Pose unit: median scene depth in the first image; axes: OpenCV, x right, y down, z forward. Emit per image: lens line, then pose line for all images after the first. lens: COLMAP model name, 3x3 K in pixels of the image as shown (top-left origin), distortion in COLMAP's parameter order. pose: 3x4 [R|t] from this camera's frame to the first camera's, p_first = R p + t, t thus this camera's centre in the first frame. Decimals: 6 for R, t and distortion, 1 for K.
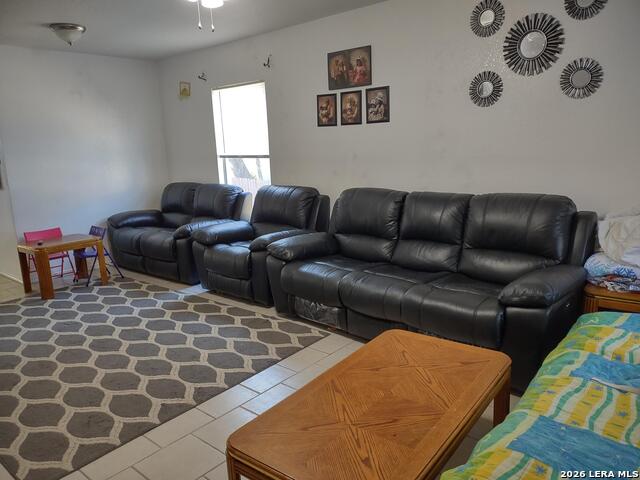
lens RADIAL K [[489.5, 0, 323.0], [0, 489.5, 241.5], [0, 0, 1]] dist [0.051765, -0.070001]
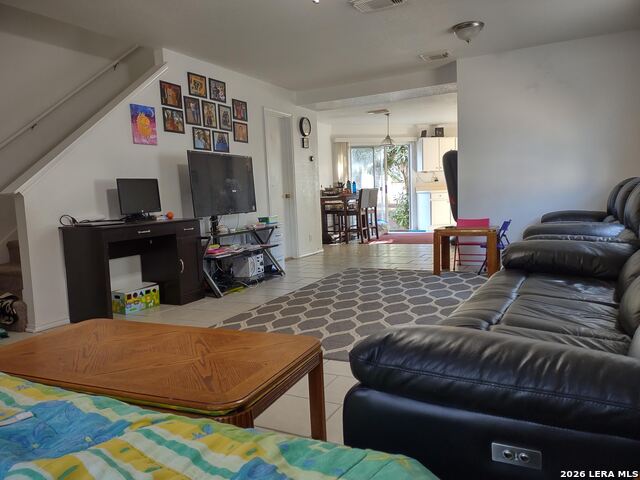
lens RADIAL K [[489.5, 0, 320.6], [0, 489.5, 237.6], [0, 0, 1]] dist [0.051765, -0.070001]
pose [[0.236846, 0.127516, -0.963143, 0.523545], [-0.172068, 0.981183, 0.087591, -0.021672], [0.956189, 0.144981, 0.254331, 0.504180]]
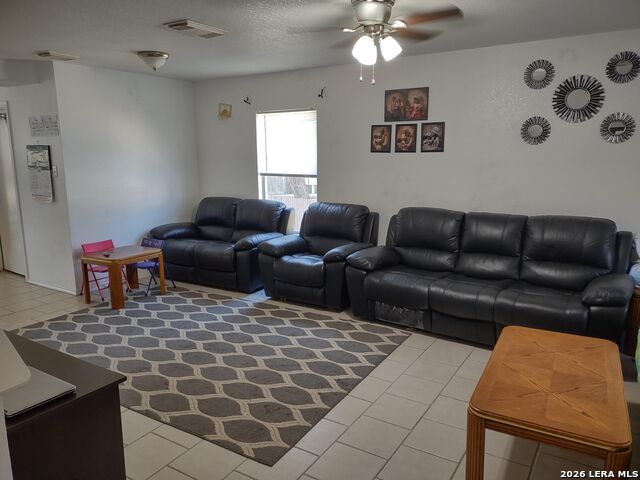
lens RADIAL K [[489.5, 0, 318.2], [0, 489.5, 238.7], [0, 0, 1]] dist [0.051765, -0.070001]
pose [[0.988623, 0.005021, 0.150331, -0.335887], [-0.001520, 0.999725, -0.023391, -0.008103], [-0.150407, 0.022897, 0.988359, -0.112280]]
